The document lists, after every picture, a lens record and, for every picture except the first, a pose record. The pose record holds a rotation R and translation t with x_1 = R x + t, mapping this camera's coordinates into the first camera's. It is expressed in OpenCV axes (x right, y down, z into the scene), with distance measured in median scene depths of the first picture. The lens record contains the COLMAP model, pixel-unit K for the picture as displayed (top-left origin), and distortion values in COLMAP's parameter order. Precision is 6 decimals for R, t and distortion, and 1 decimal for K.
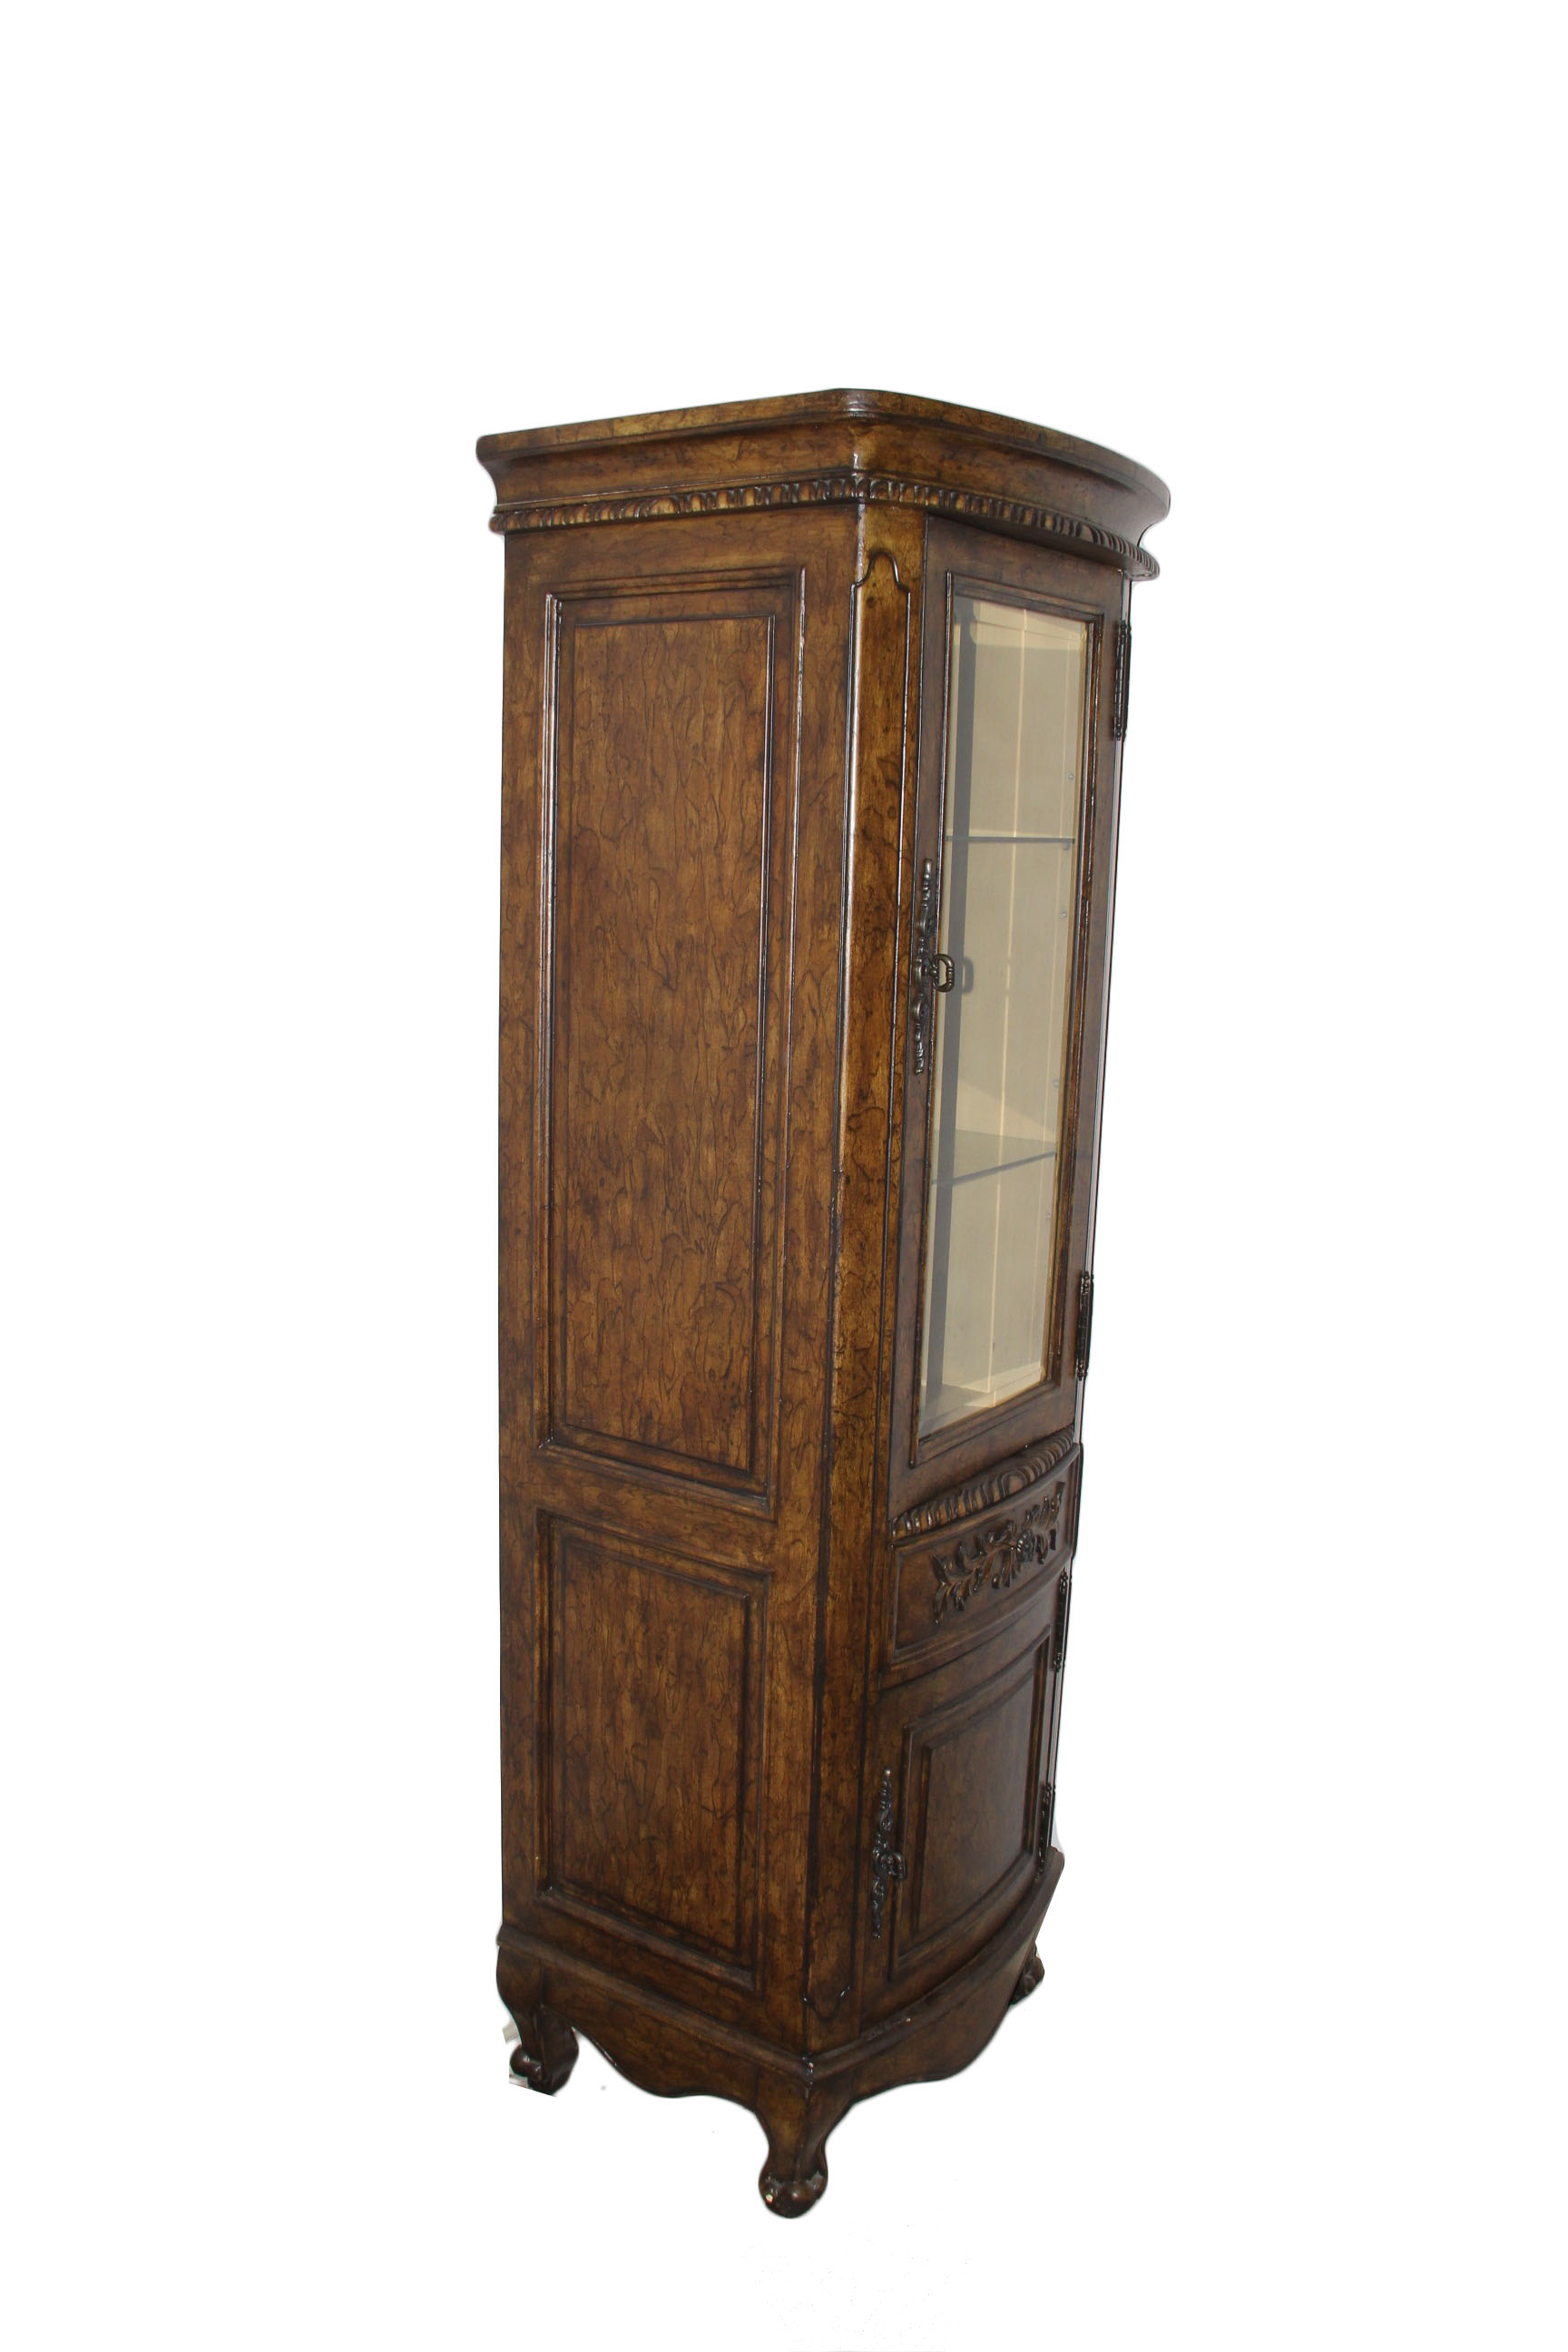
lens RADIAL K [[1913.1, 0, 784.0], [0, 1913.1, 1176.0], [0, 0, 1]] dist [-0.184044, 0.128618]
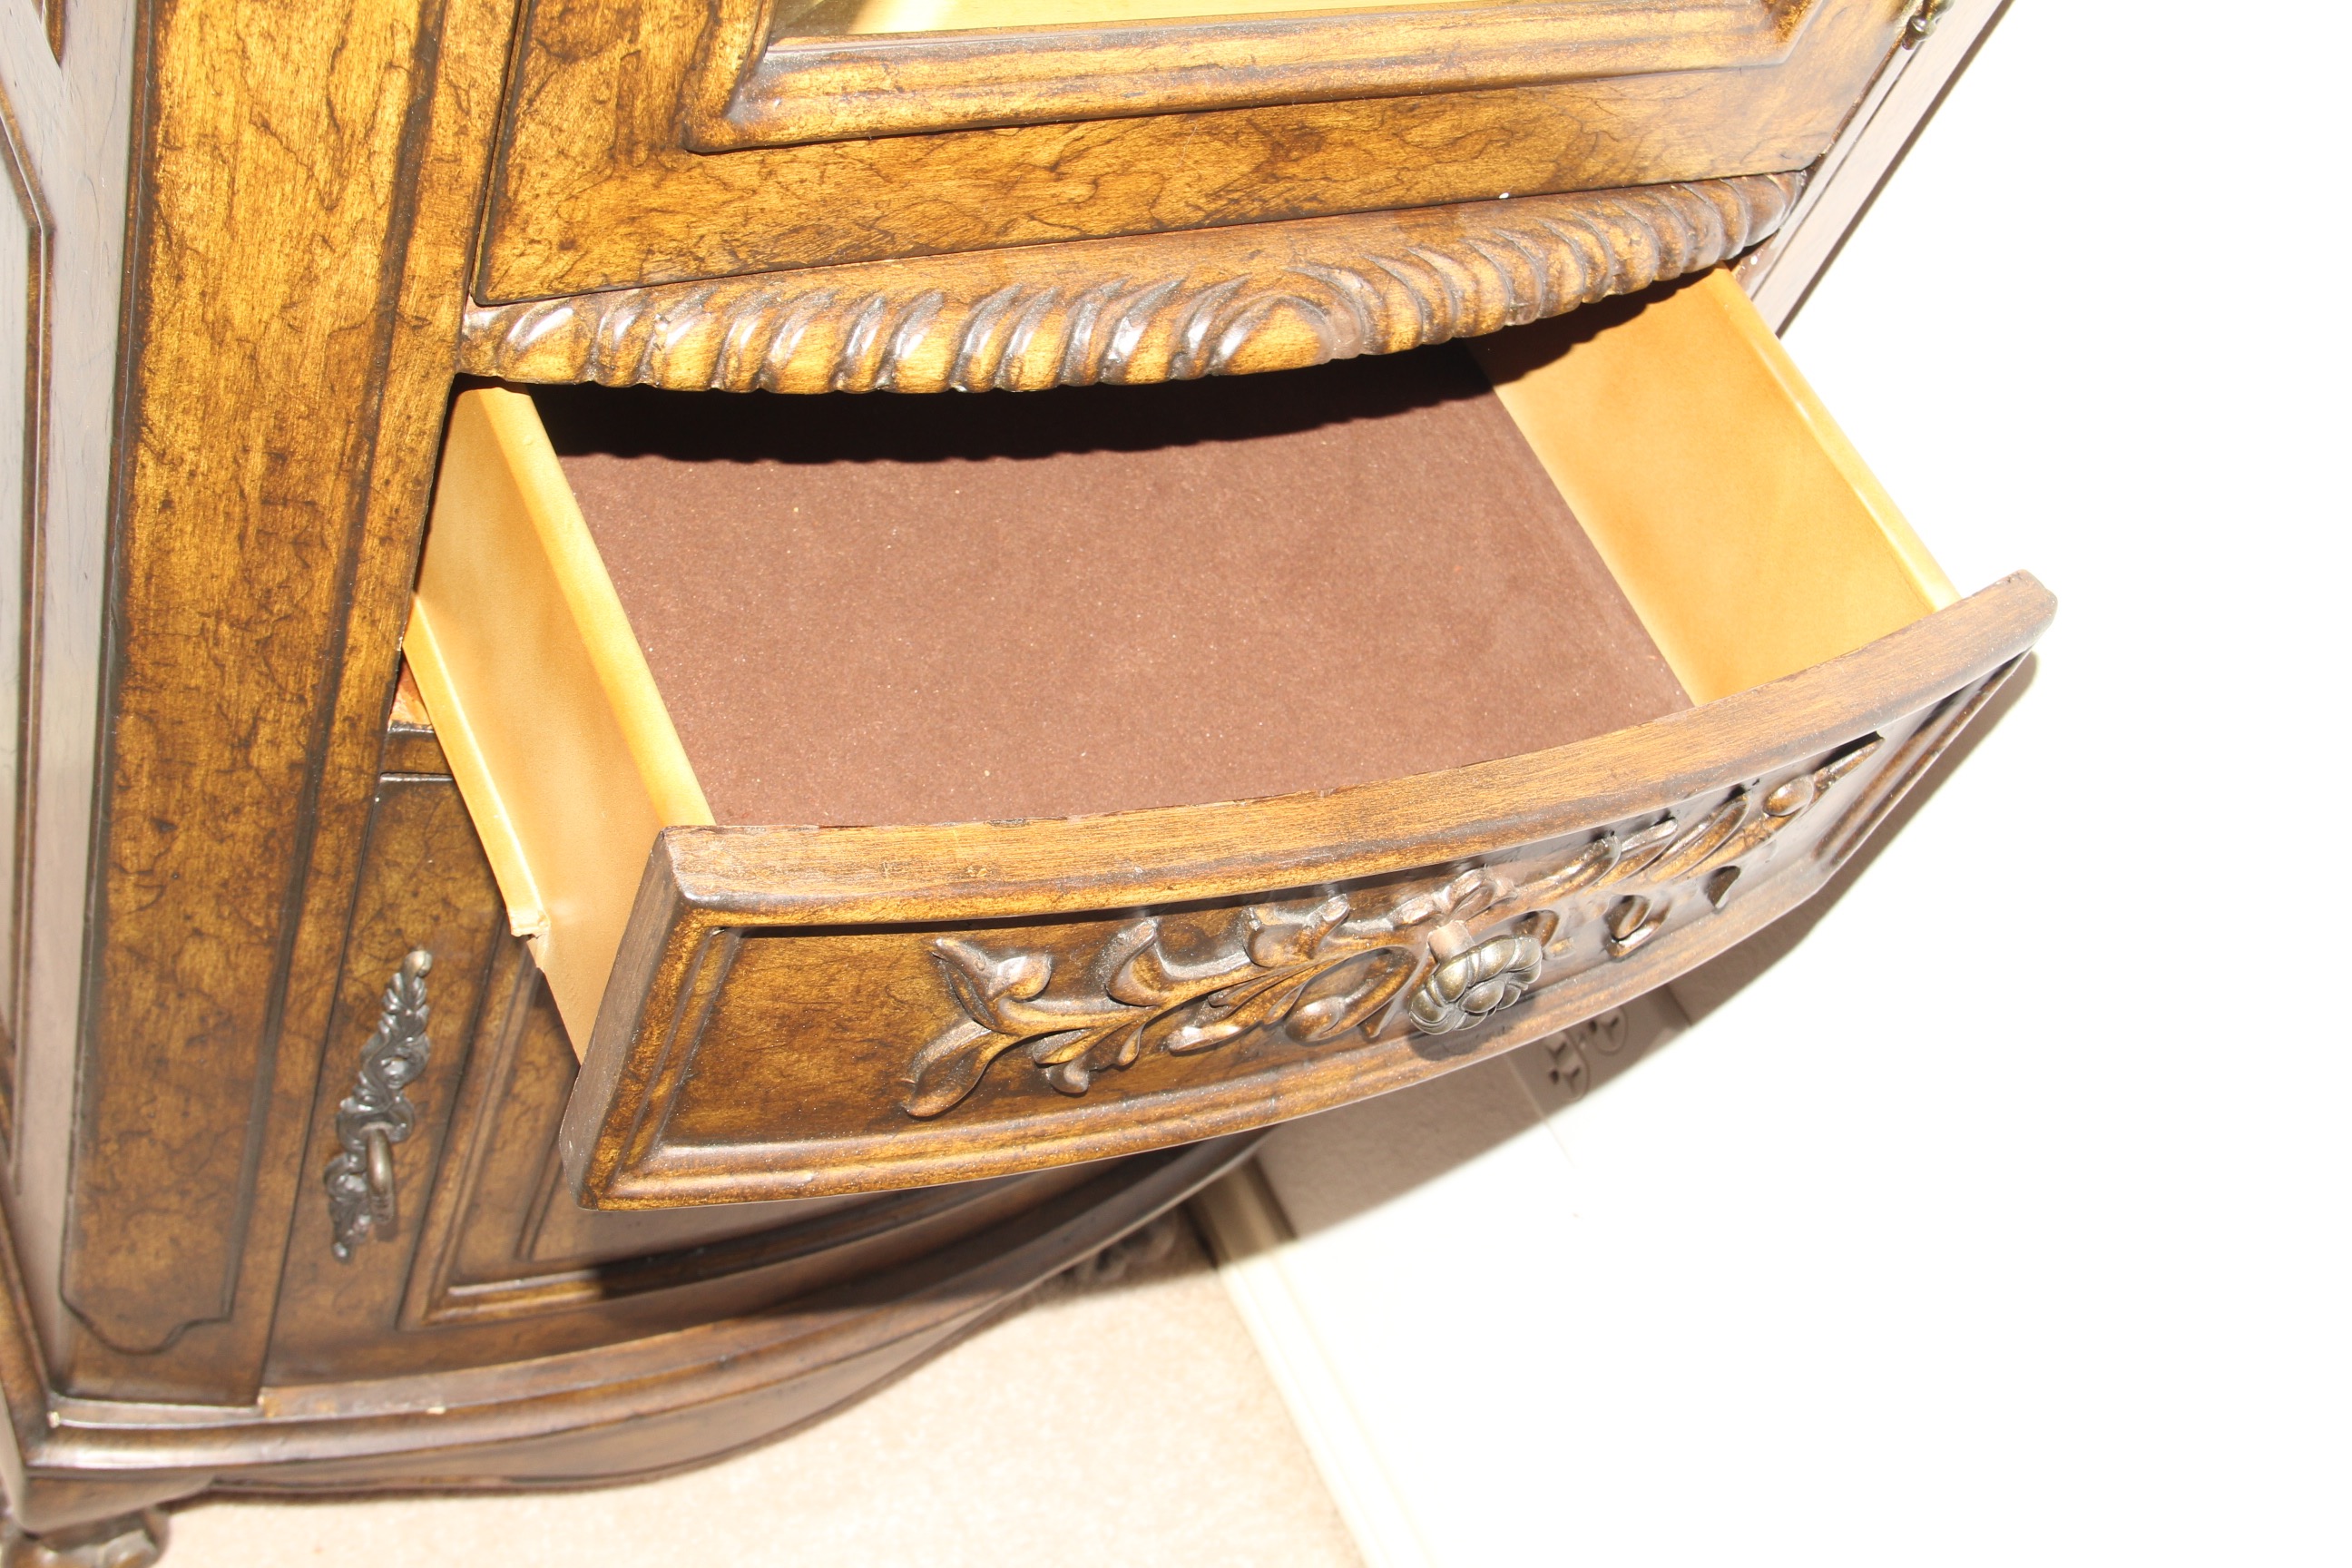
lens RADIAL K [[2866.0, 0, 1176.0], [0, 2866.0, 784.0], [0, 0, 1]] dist [-0.009996, -0.020914]
pose [[0.845700, 0.527393, -0.081531, 0.188473], [-0.376960, 0.698507, 0.608268, -0.019391], [0.377747, -0.483678, 0.789533, 0.748592]]
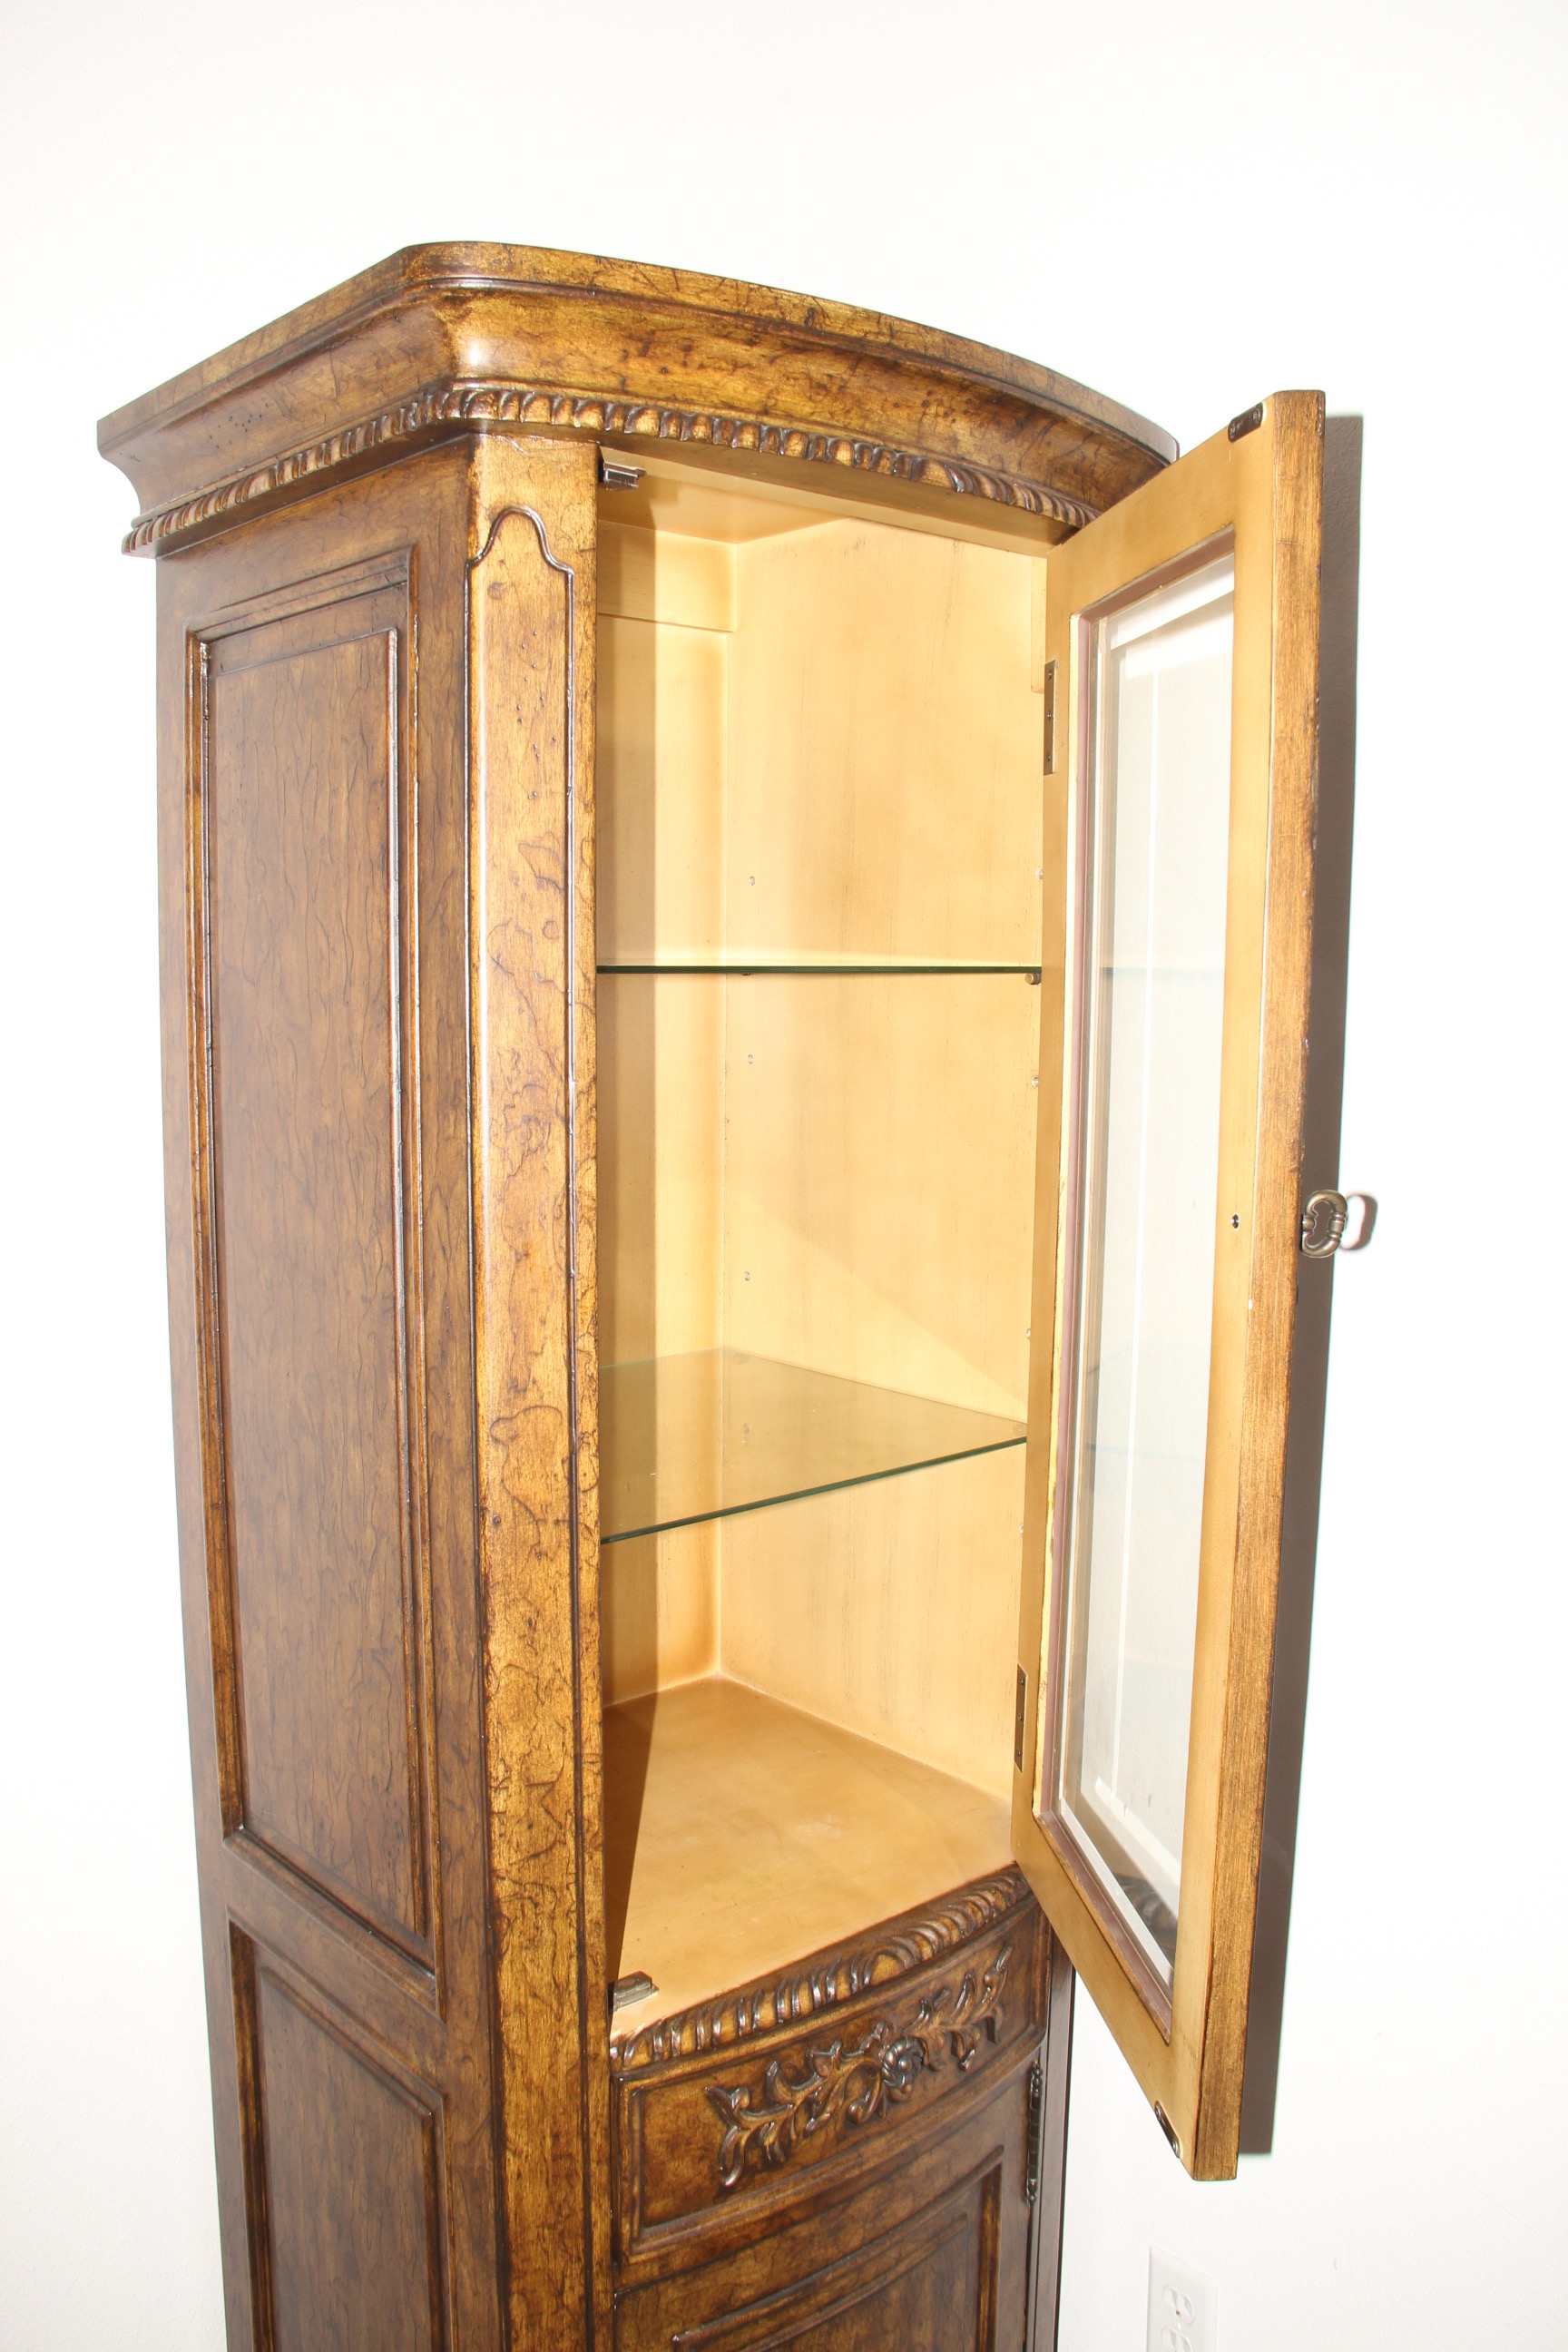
lens RADIAL K [[1913.1, 0, 784.0], [0, 1913.1, 1176.0], [0, 0, 1]] dist [-0.184044, 0.128618]
pose [[0.973206, 0.008308, -0.229786, 0.255697], [-0.025201, 0.997181, -0.070681, -0.066200], [0.228551, 0.074578, 0.970671, 0.400980]]
